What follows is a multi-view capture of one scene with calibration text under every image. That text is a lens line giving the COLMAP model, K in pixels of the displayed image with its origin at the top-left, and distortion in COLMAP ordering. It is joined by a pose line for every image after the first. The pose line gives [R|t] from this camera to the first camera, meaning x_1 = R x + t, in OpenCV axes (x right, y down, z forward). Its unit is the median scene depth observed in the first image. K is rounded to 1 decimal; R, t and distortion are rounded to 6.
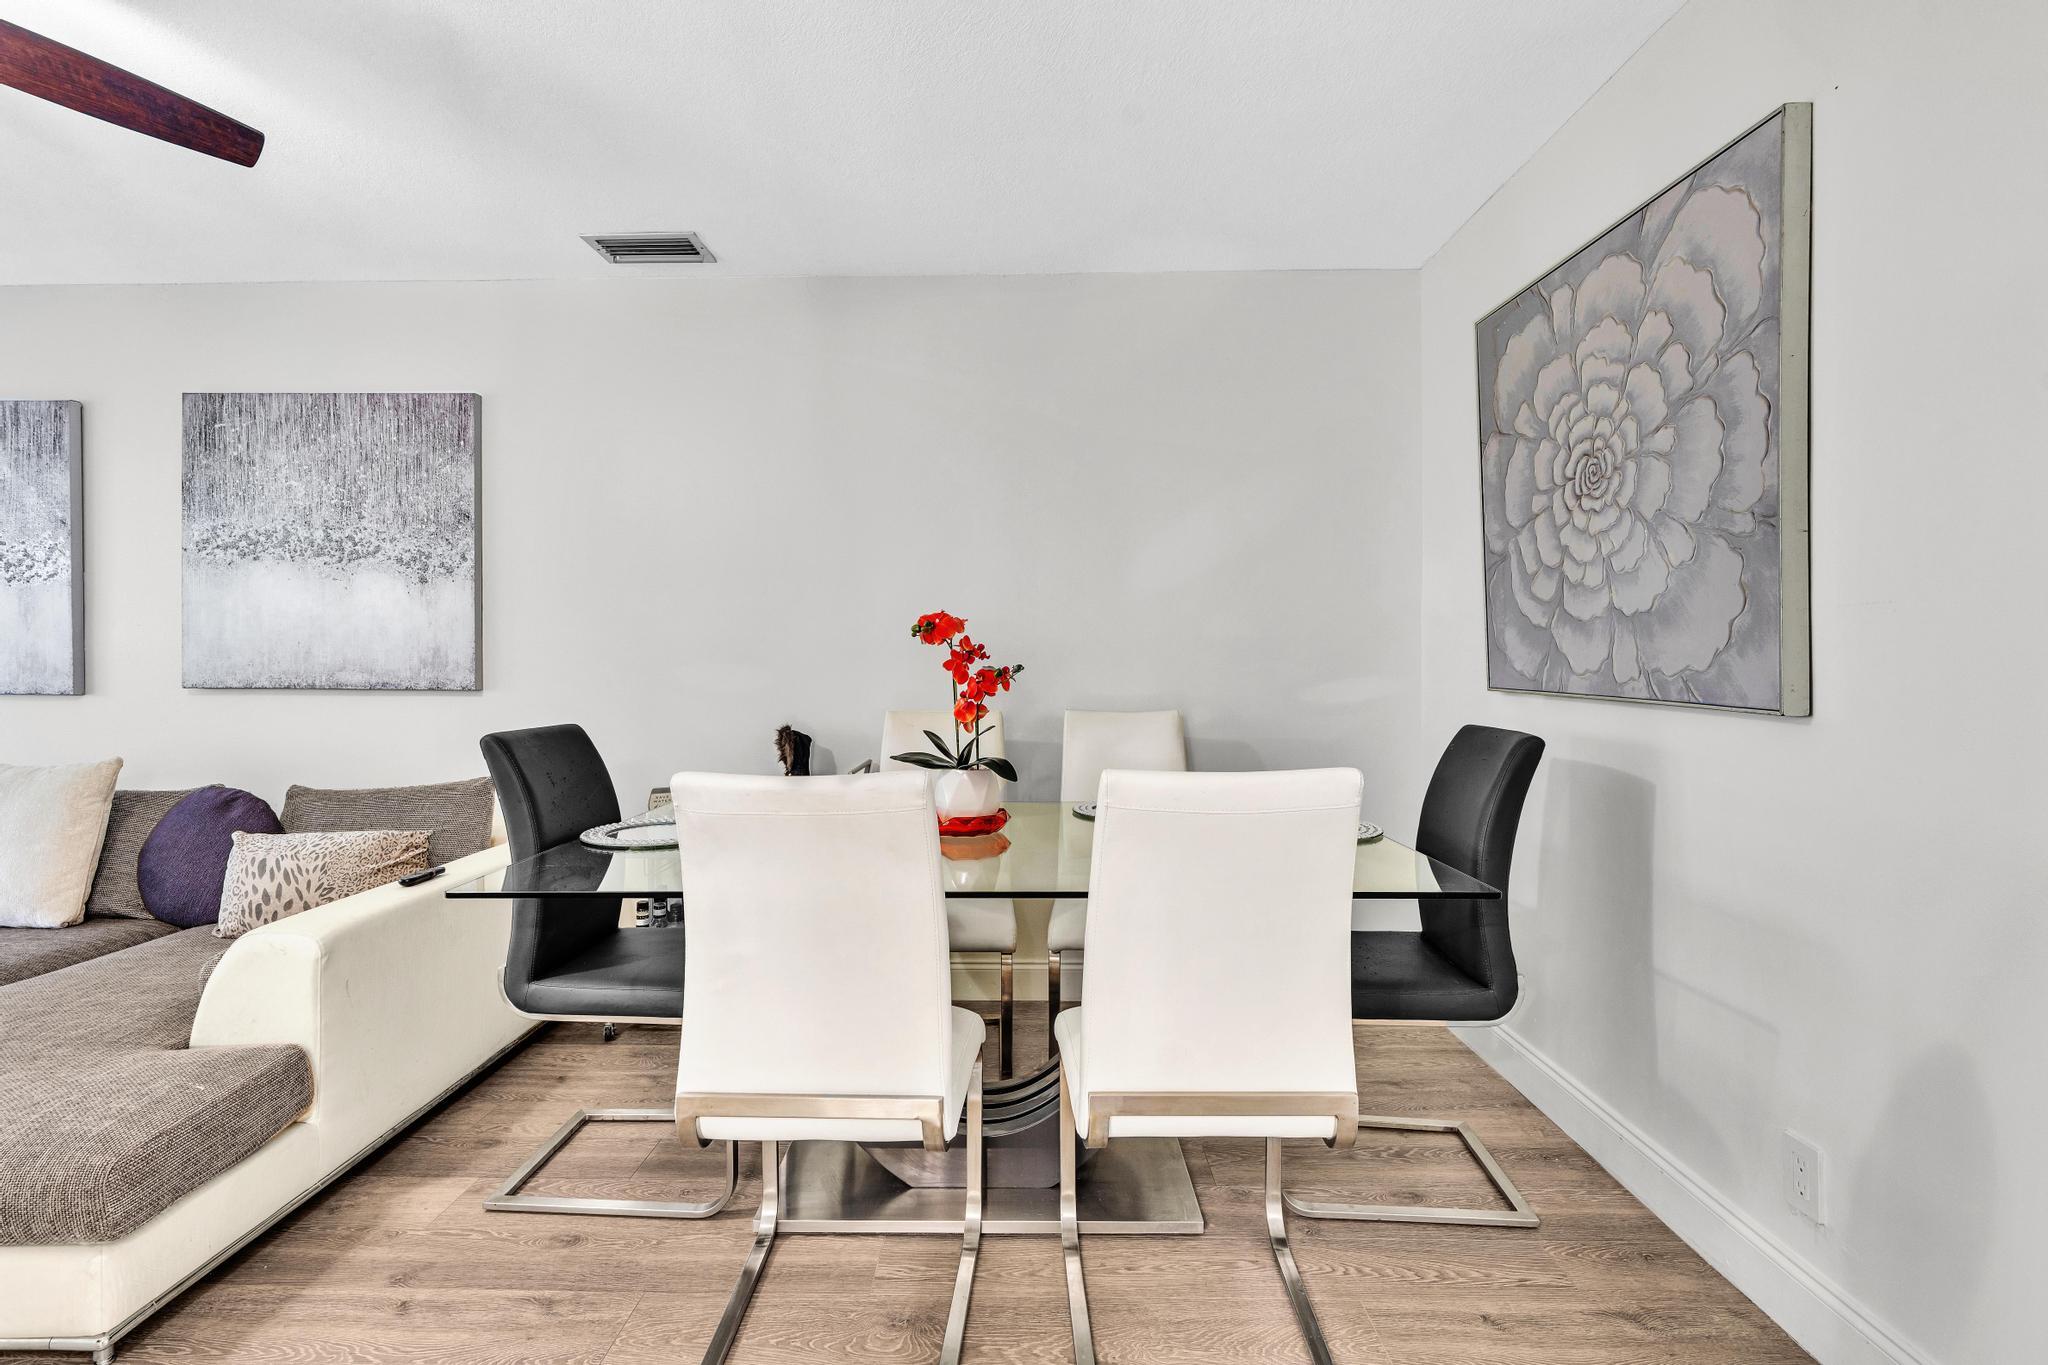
lens RADIAL K [[917.4, 0, 1019.3], [0, 917.4, 667.1], [0, 0, 1]] dist [-0.001252, 0.000906]
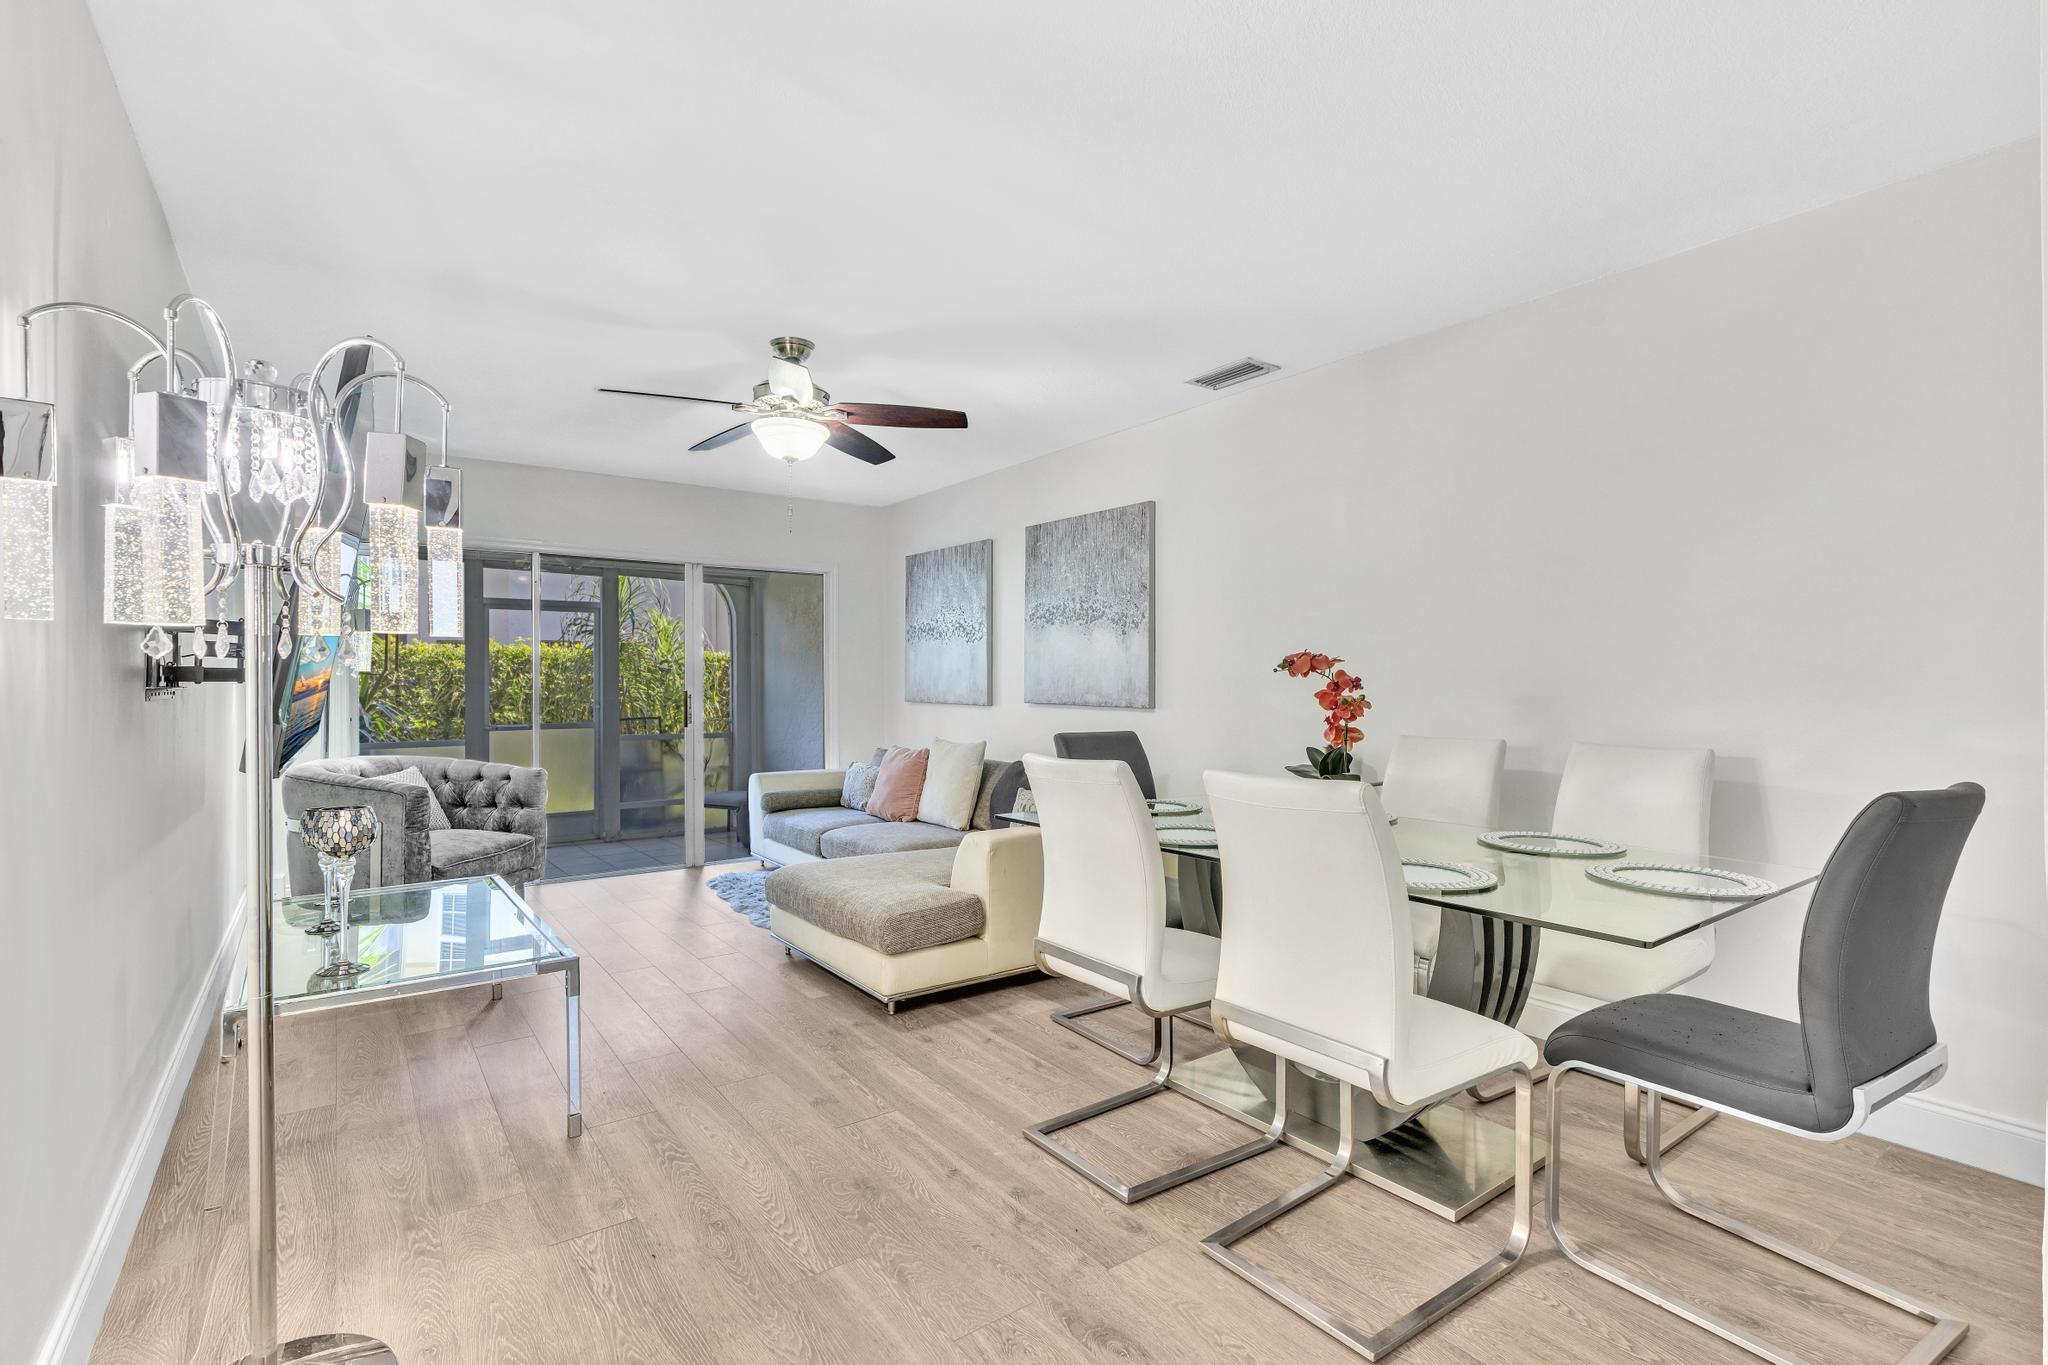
lens RADIAL K [[944.8, 0, 1005.9], [0, 944.8, 682.4], [0, 0, 1]] dist [-0.008475, 0.005984]
pose [[0.595898, 0.001658, -0.803059, 0.456708], [-0.010244, 0.999932, -0.005537, -0.004510], [0.802995, 0.011526, 0.595874, -0.056021]]
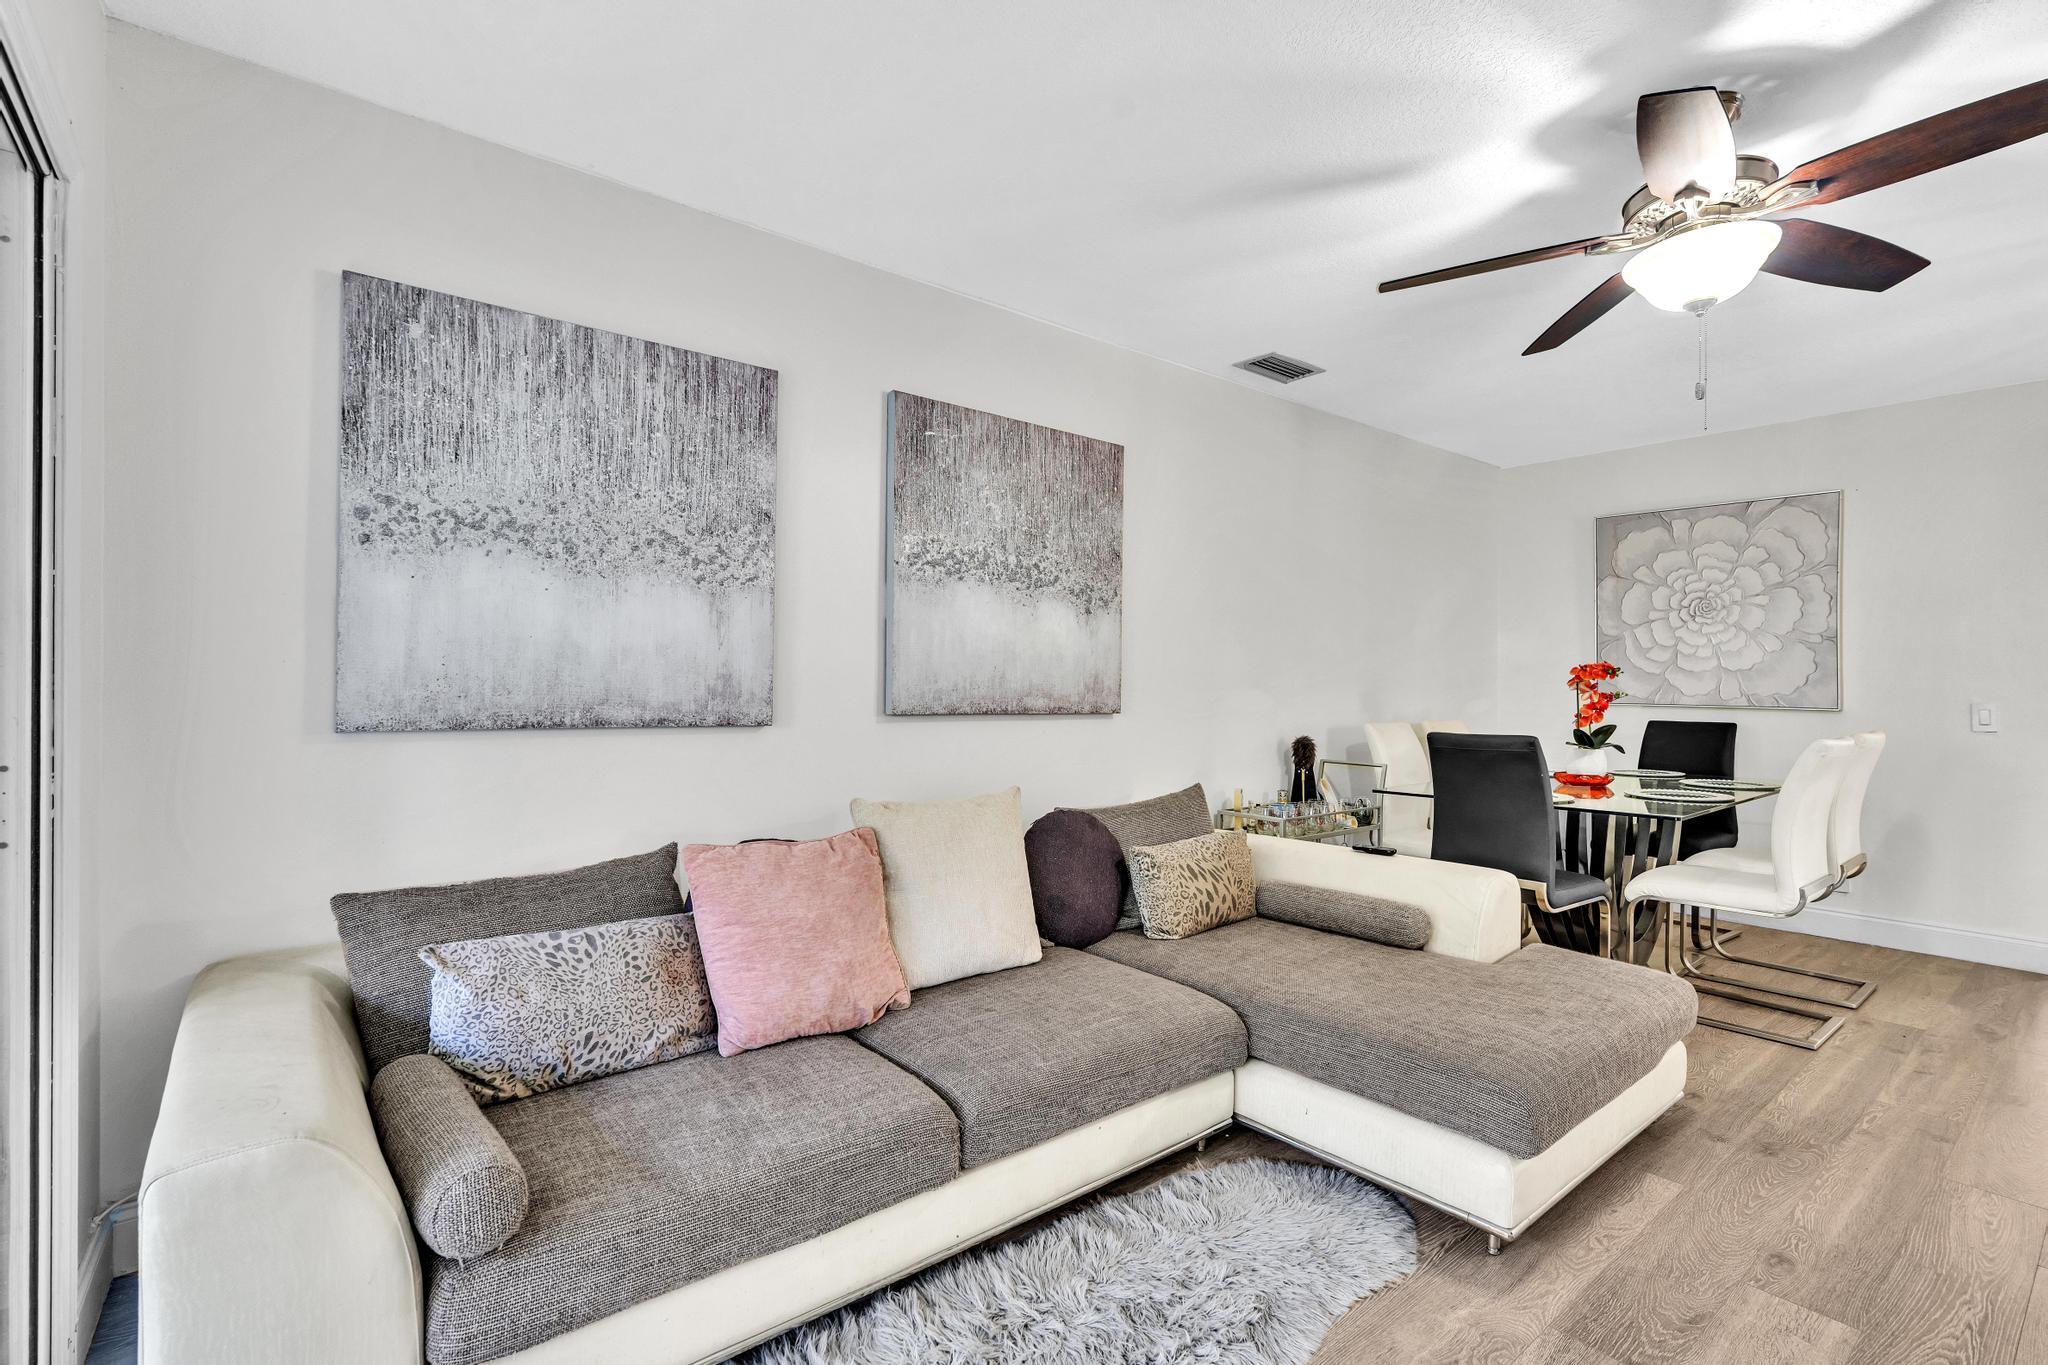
lens RADIAL K [[944.8, 0, 1005.9], [0, 944.8, 682.4], [0, 0, 1]] dist [-0.008475, 0.005984]
pose [[0.766793, 0.007638, 0.641849, -1.435265], [-0.000705, 0.999939, -0.011057, 0.000808], [-0.641894, 0.008026, 0.766751, 0.215616]]
